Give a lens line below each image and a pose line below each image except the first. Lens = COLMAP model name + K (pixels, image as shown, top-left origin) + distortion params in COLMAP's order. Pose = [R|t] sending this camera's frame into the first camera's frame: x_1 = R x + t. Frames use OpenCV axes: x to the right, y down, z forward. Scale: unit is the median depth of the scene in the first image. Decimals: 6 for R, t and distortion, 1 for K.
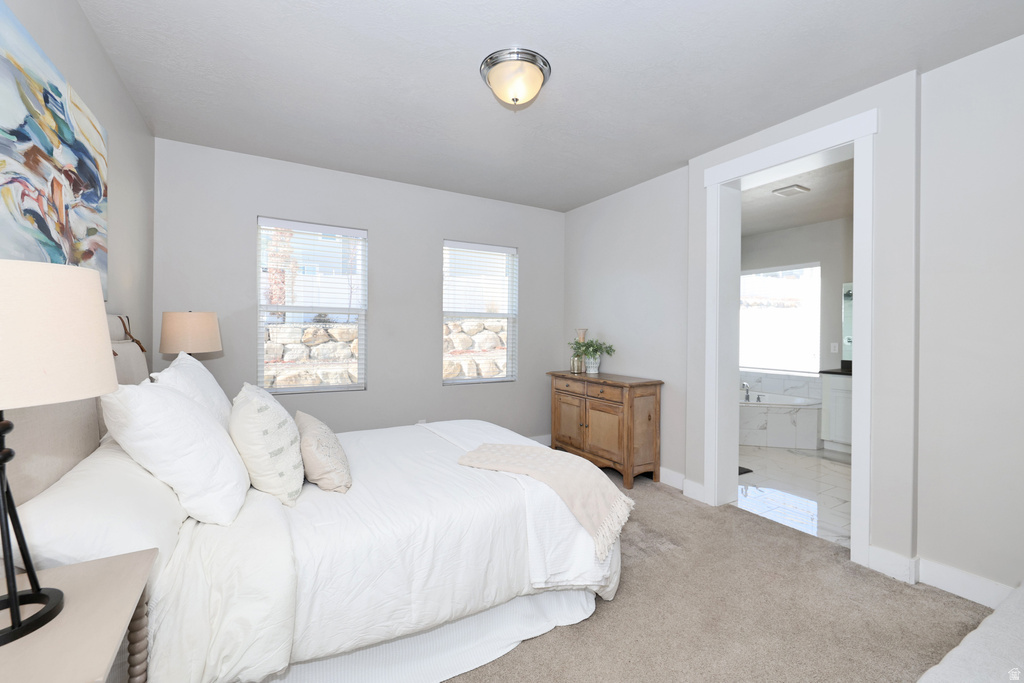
lens RADIAL K [[435.3, 0, 509.3], [0, 435.3, 338.9], [0, 0, 1]] dist [0.003237, 0.000135]
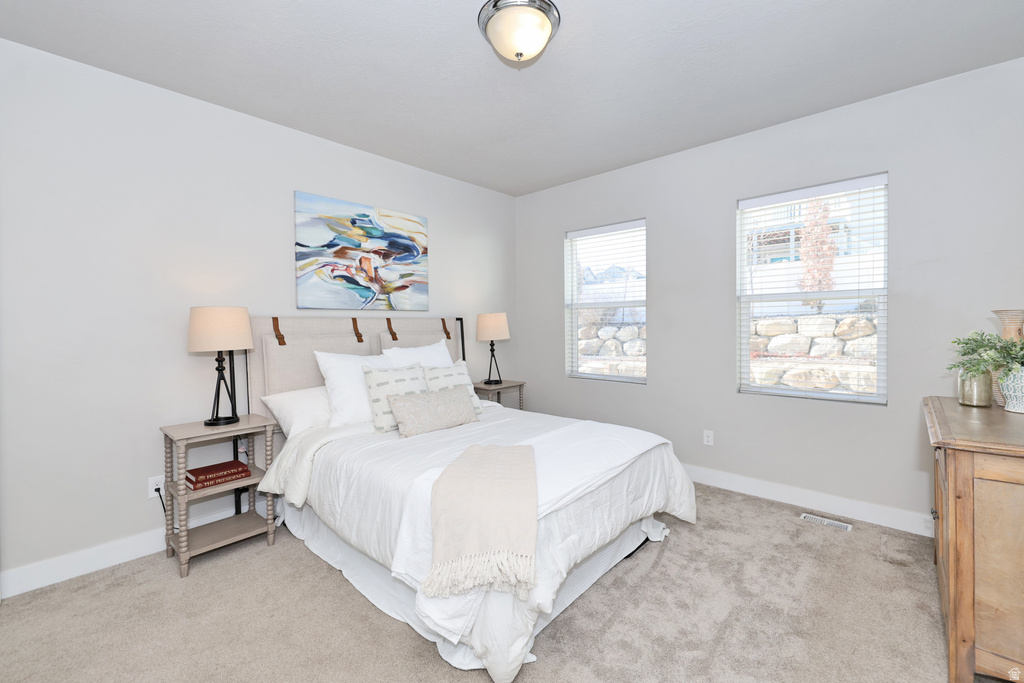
lens RADIAL K [[435.3, 0, 513.4], [0, 435.3, 339.8], [0, 0, 1]] dist [0.003237, 0.000135]
pose [[0.297165, 0.019422, -0.954629, 0.475952], [-0.000925, 0.999798, 0.020053, -0.000655], [0.954826, -0.005076, 0.297123, 0.409620]]
